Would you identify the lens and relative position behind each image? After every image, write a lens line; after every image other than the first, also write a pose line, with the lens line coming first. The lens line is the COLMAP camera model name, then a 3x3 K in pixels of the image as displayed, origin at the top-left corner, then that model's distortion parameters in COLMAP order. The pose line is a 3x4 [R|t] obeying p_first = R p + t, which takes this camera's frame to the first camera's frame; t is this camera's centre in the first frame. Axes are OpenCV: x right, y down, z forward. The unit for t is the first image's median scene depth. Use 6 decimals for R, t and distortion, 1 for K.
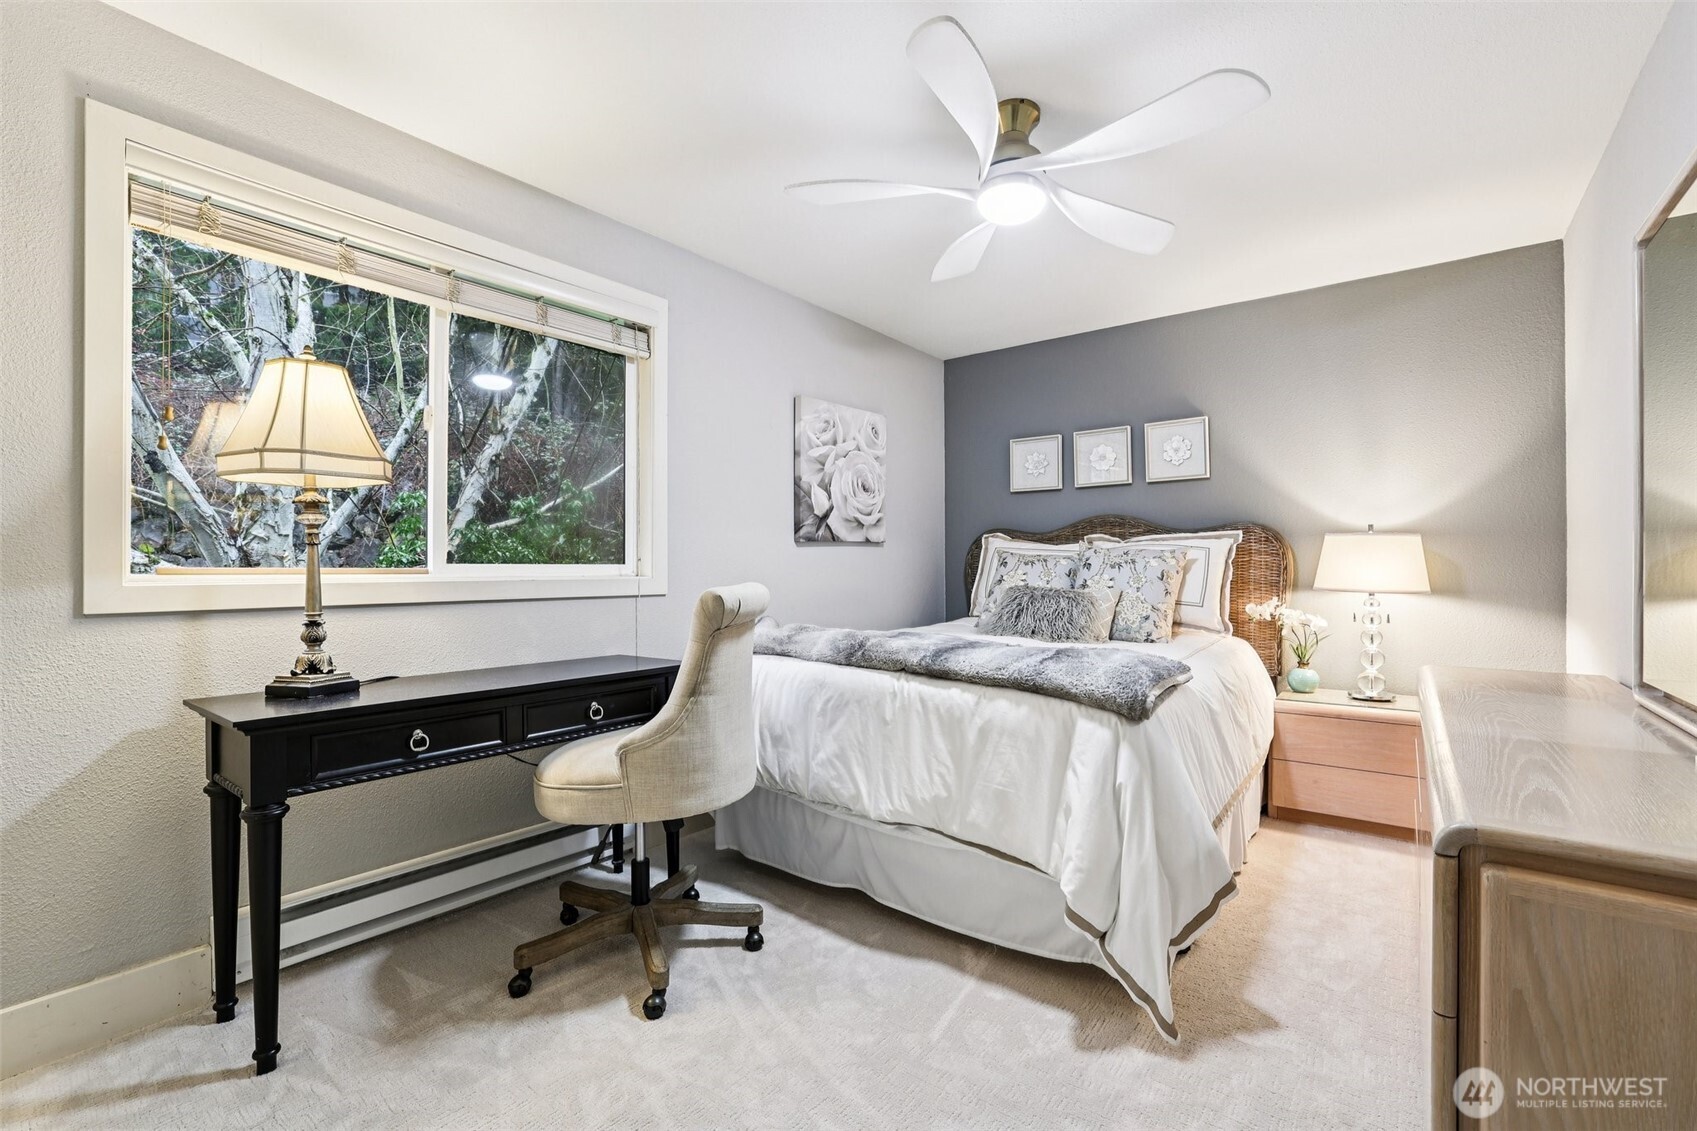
lens RADIAL K [[733.9, 0, 839.7], [0, 733.9, 567.5], [0, 0, 1]] dist [-0.045755, 0.016058]
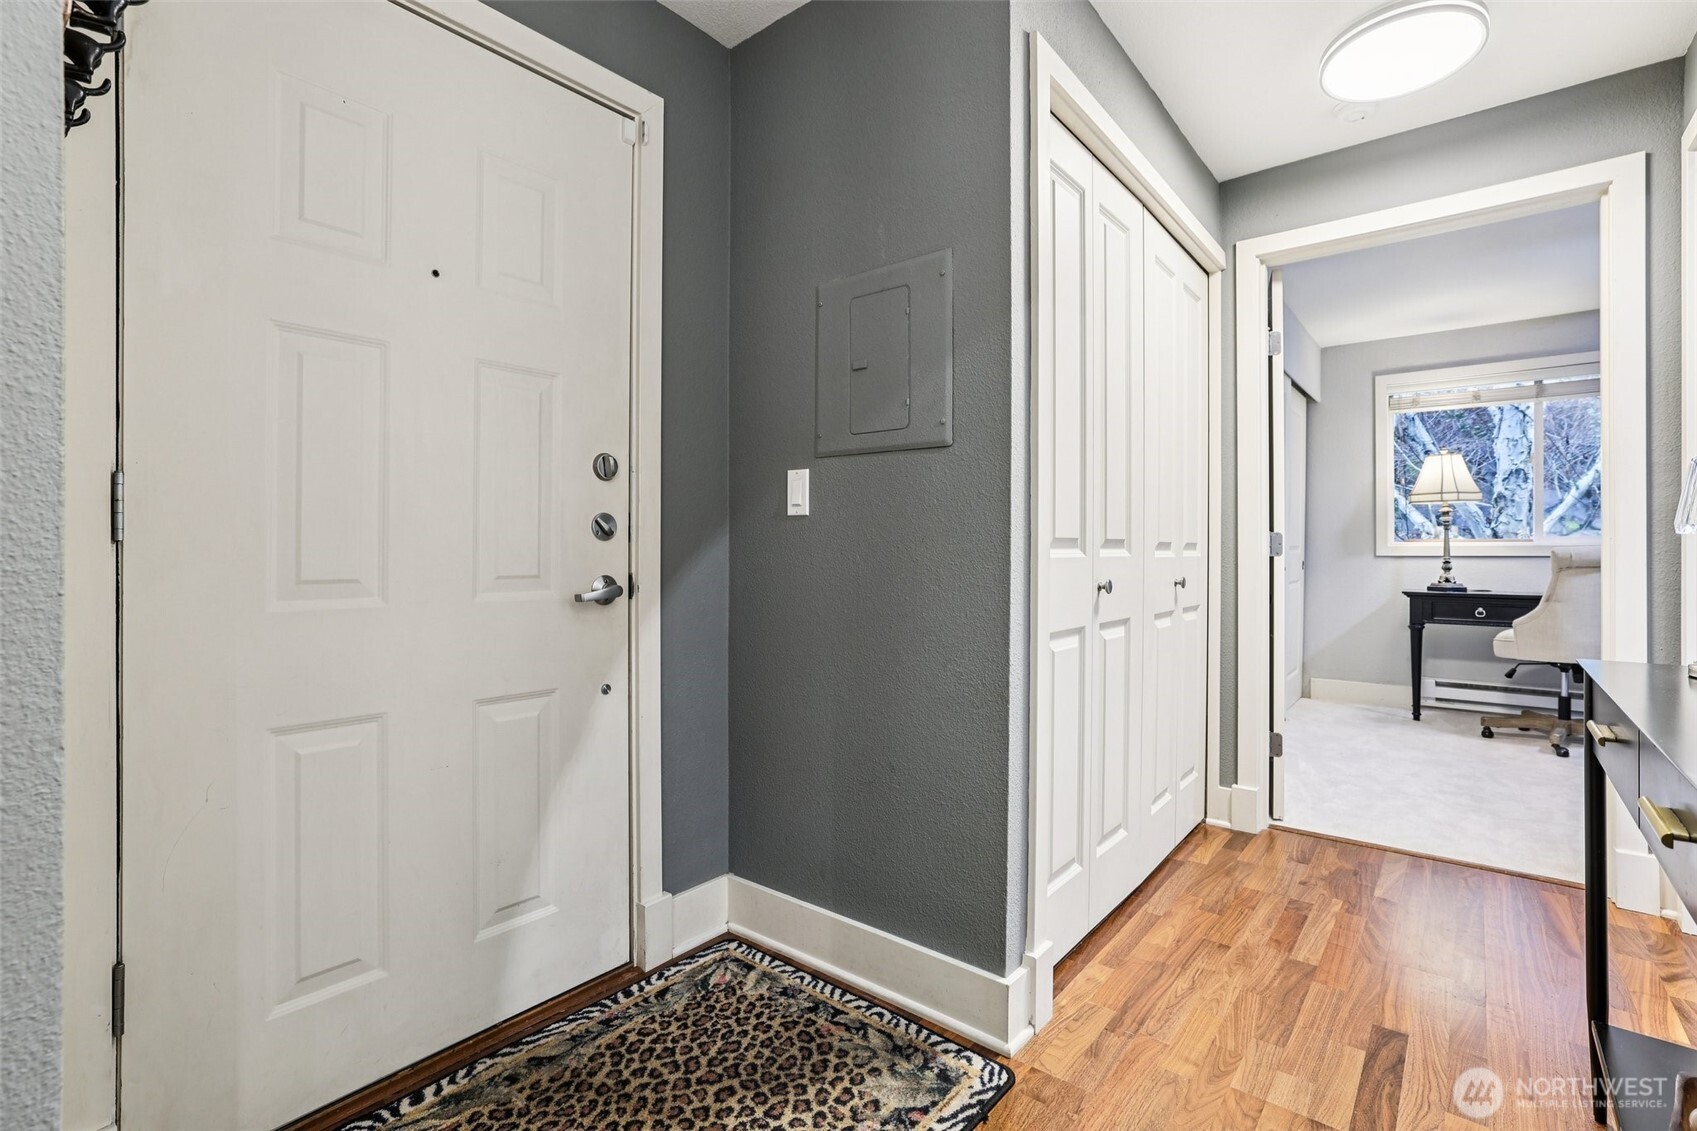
lens RADIAL K [[814.0, 0, 878.0], [0, 814.0, 548.0], [0, 0, 1]] dist [-0.026712, 0.014118]
pose [[0.029072, 0.001795, -0.999576, 1.215070], [0.005696, 0.999982, 0.001961, 0.008710], [0.999561, -0.005751, 0.029061, -0.628713]]
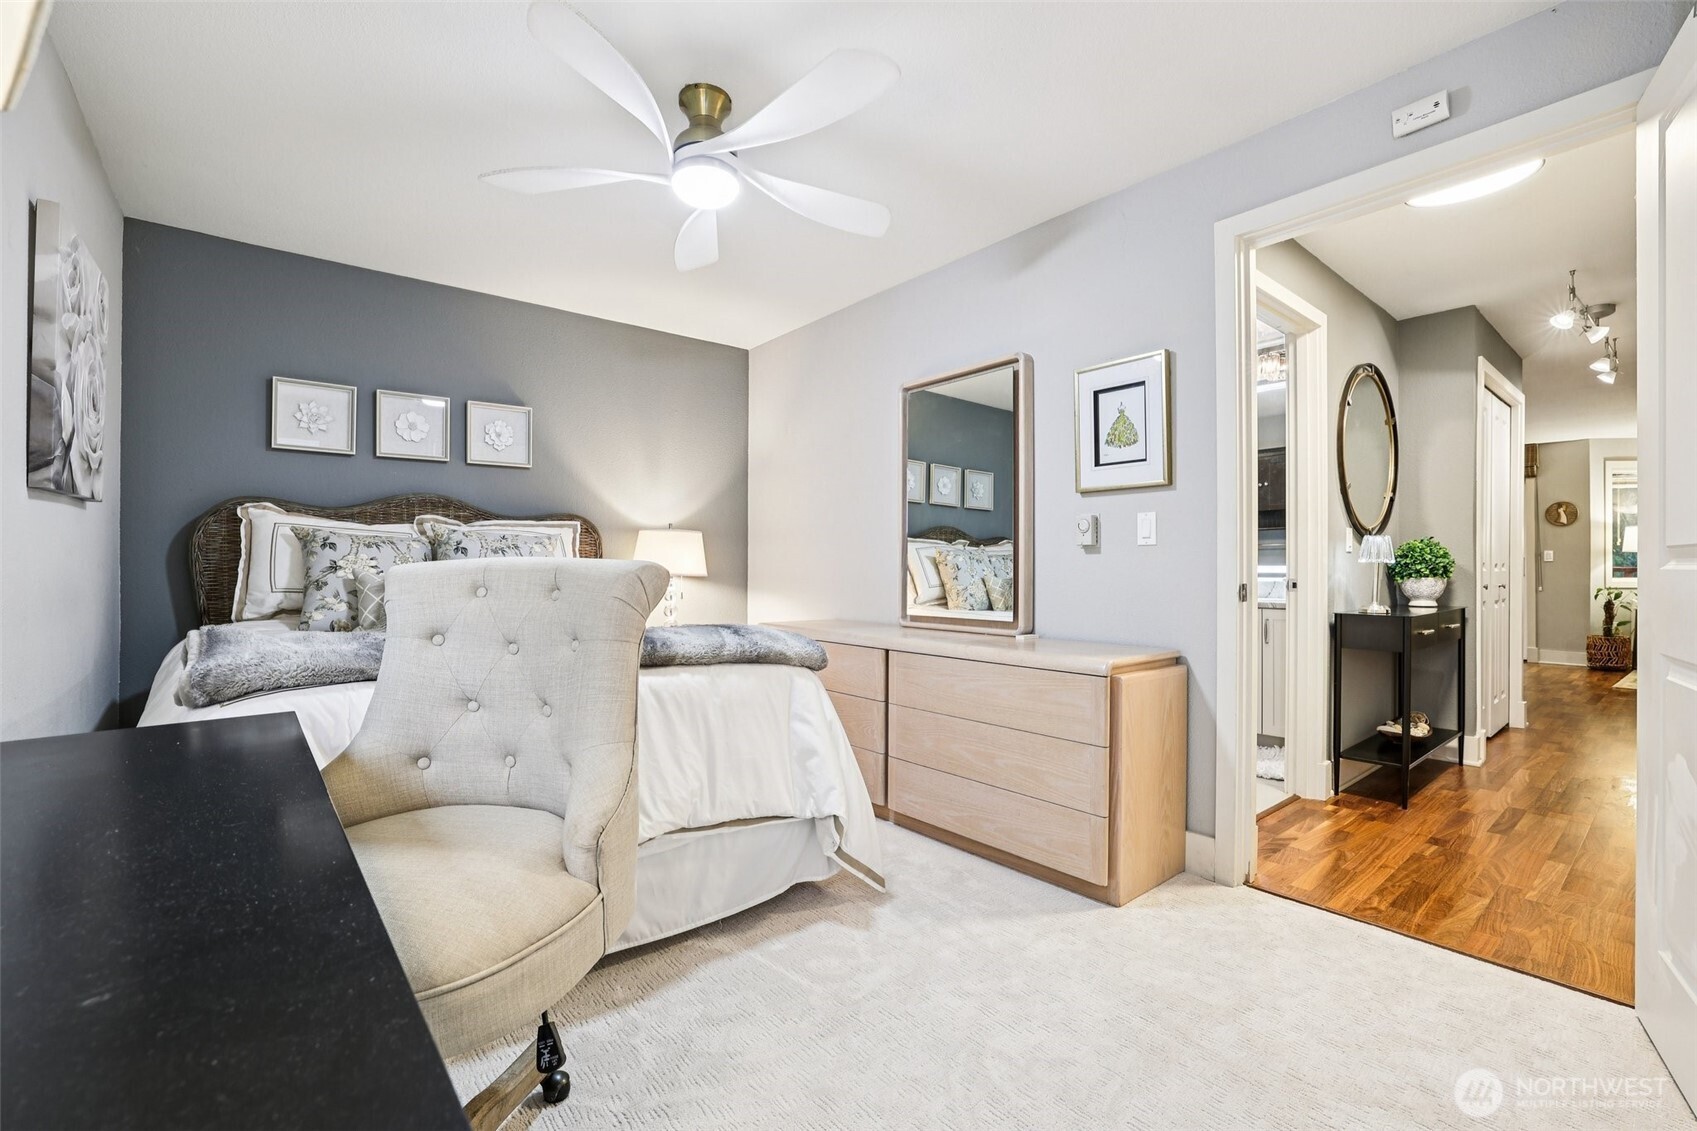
lens RADIAL K [[733.9, 0, 854.1], [0, 733.9, 566.6], [0, 0, 1]] dist [-0.045755, 0.016058]
pose [[0.210506, 0.005523, 0.977577, -0.514120], [-0.007062, 0.999967, -0.004128, 0.021640], [-0.977567, -0.006035, 0.210538, 0.421620]]
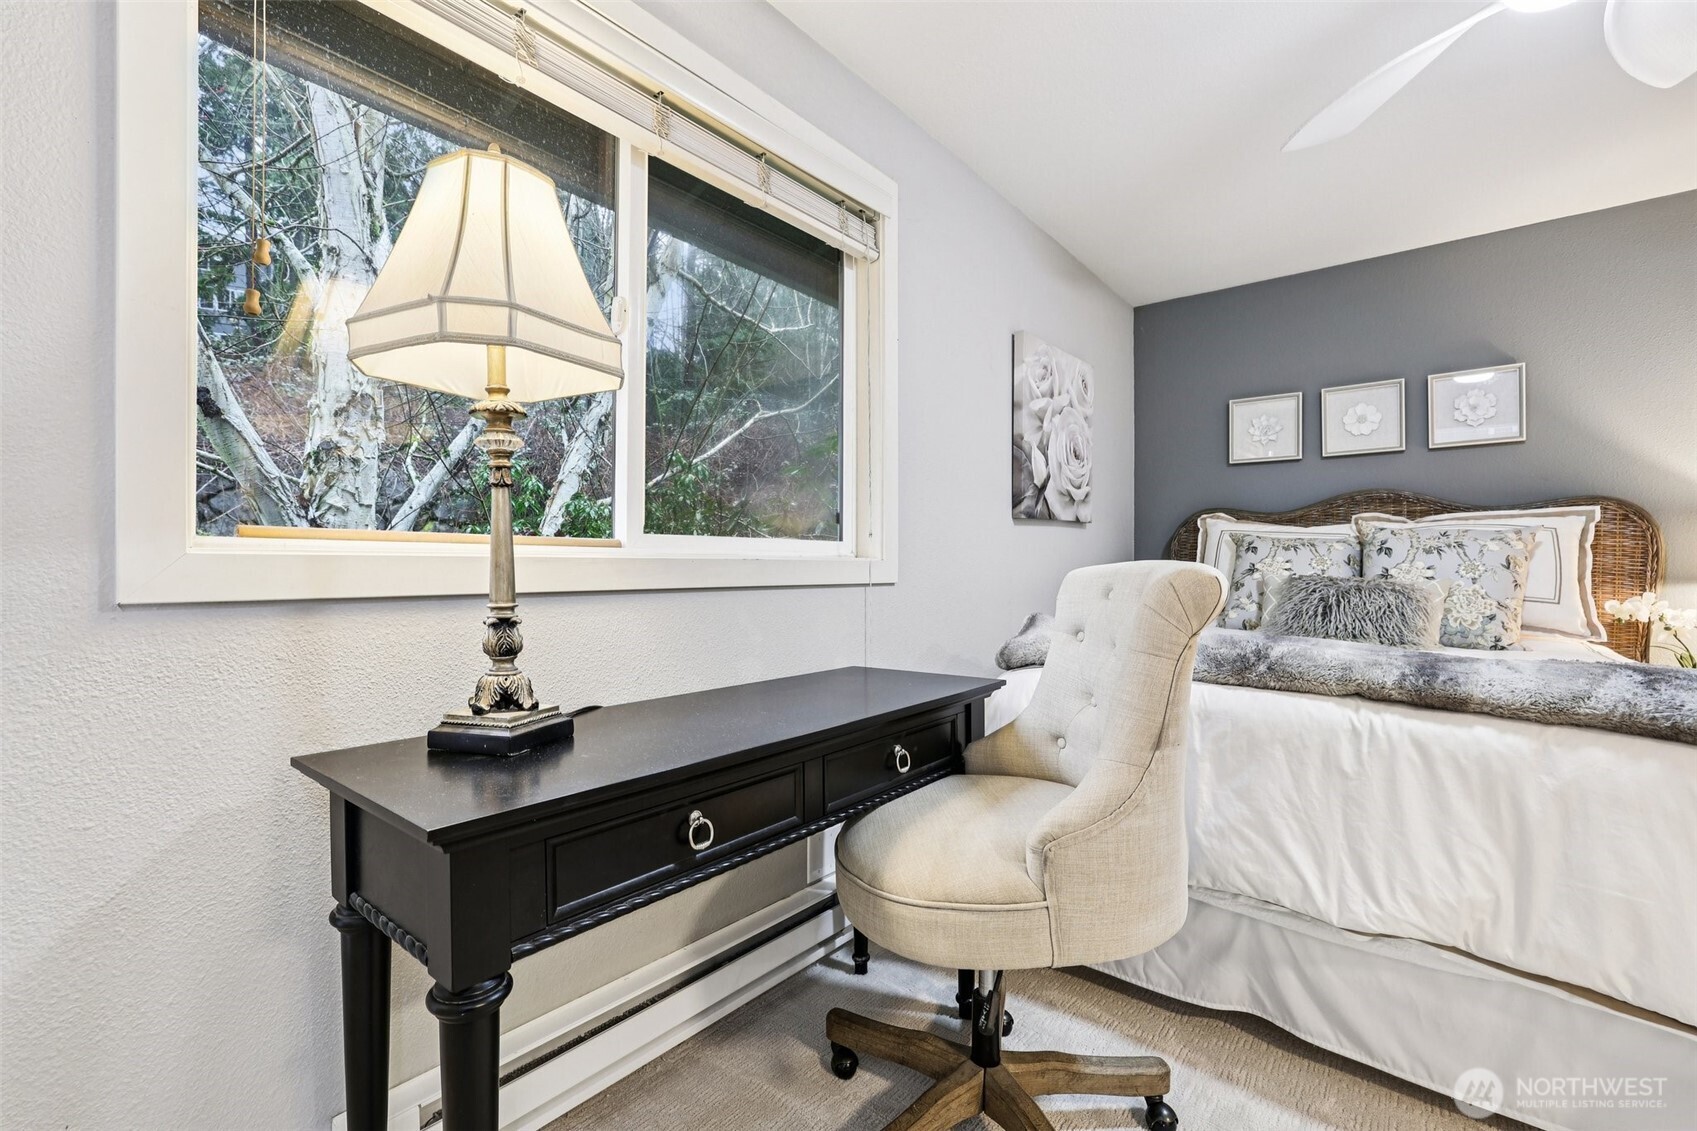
lens RADIAL K [[733.9, 0, 842.6], [0, 733.9, 572.9], [0, 0, 1]] dist [-0.045755, 0.016058]
pose [[0.999838, 0.005510, -0.017156, -0.281774], [-0.005304, 0.999914, 0.012033, 0.018509], [0.017221, -0.011940, 0.999780, 0.263024]]
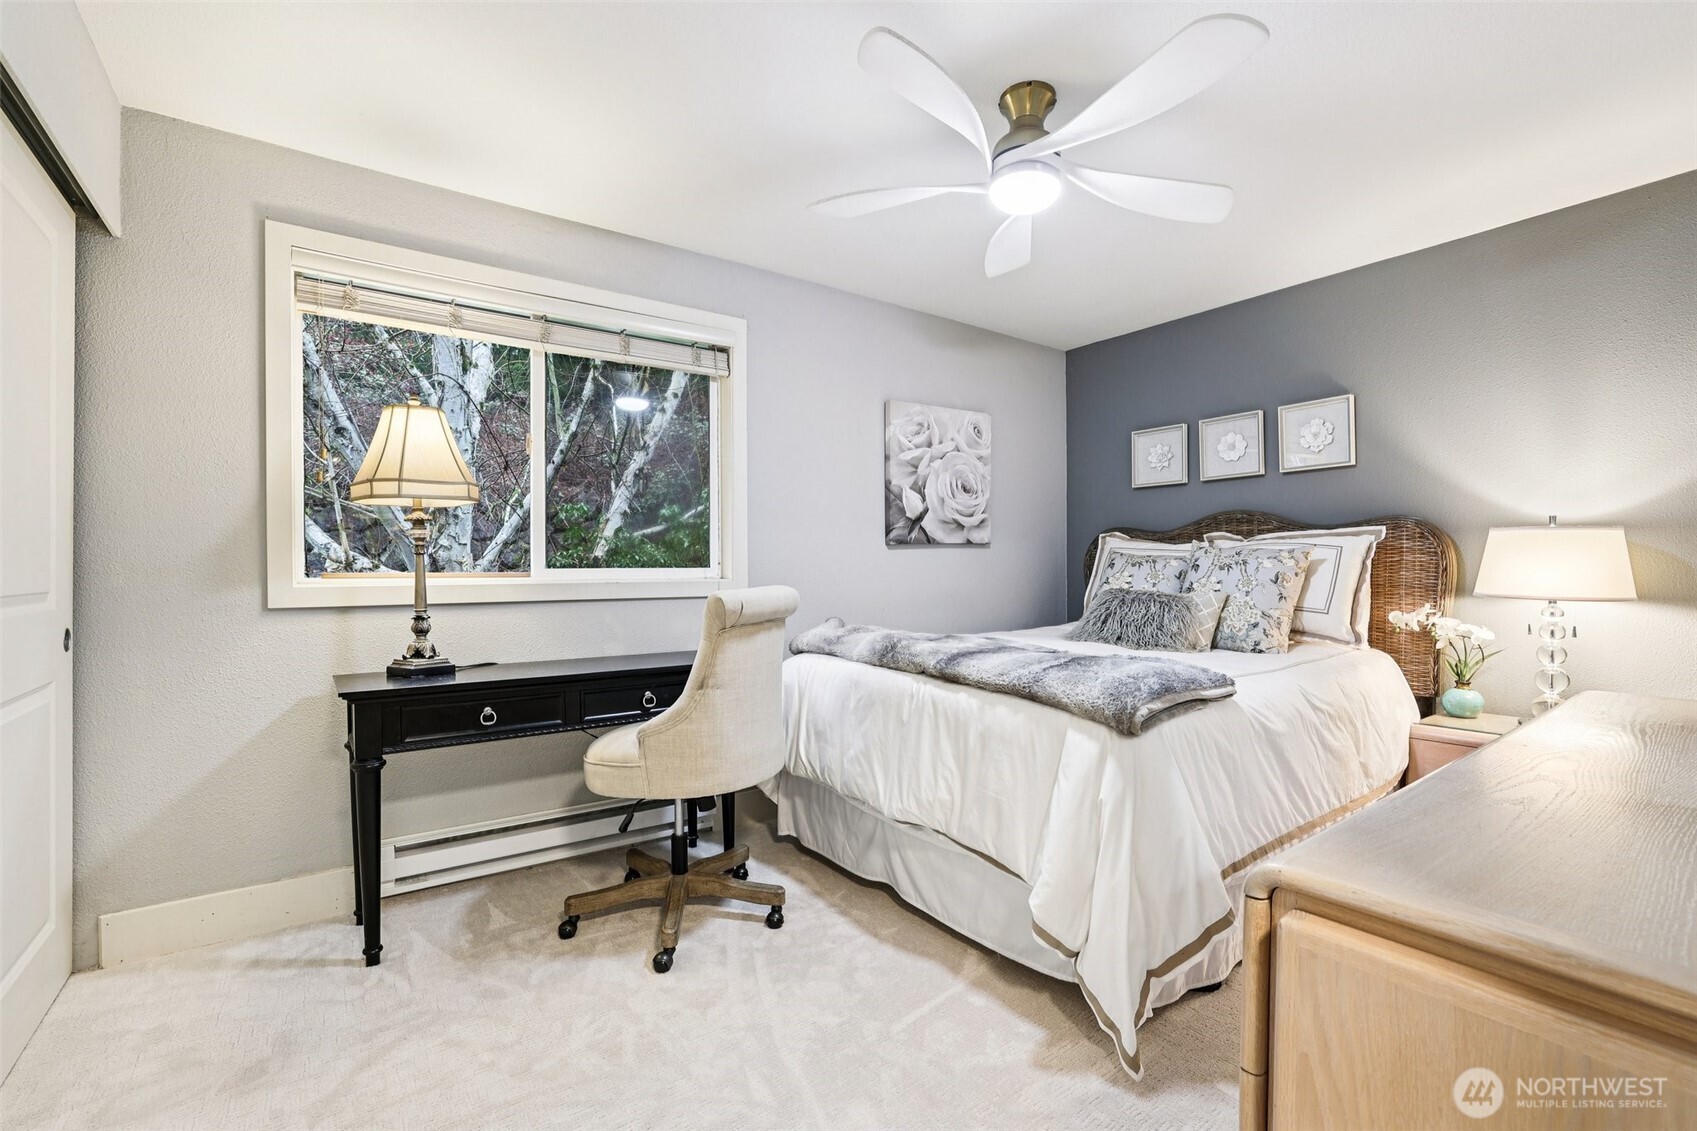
lens RADIAL K [[733.9, 0, 837.6], [0, 733.9, 580.3], [0, 0, 1]] dist [-0.045755, 0.016058]
pose [[0.961788, 0.001840, -0.273787, 0.189910], [0.003061, 0.999843, 0.017473, -0.003982], [0.273776, -0.017644, 0.961632, -0.001555]]
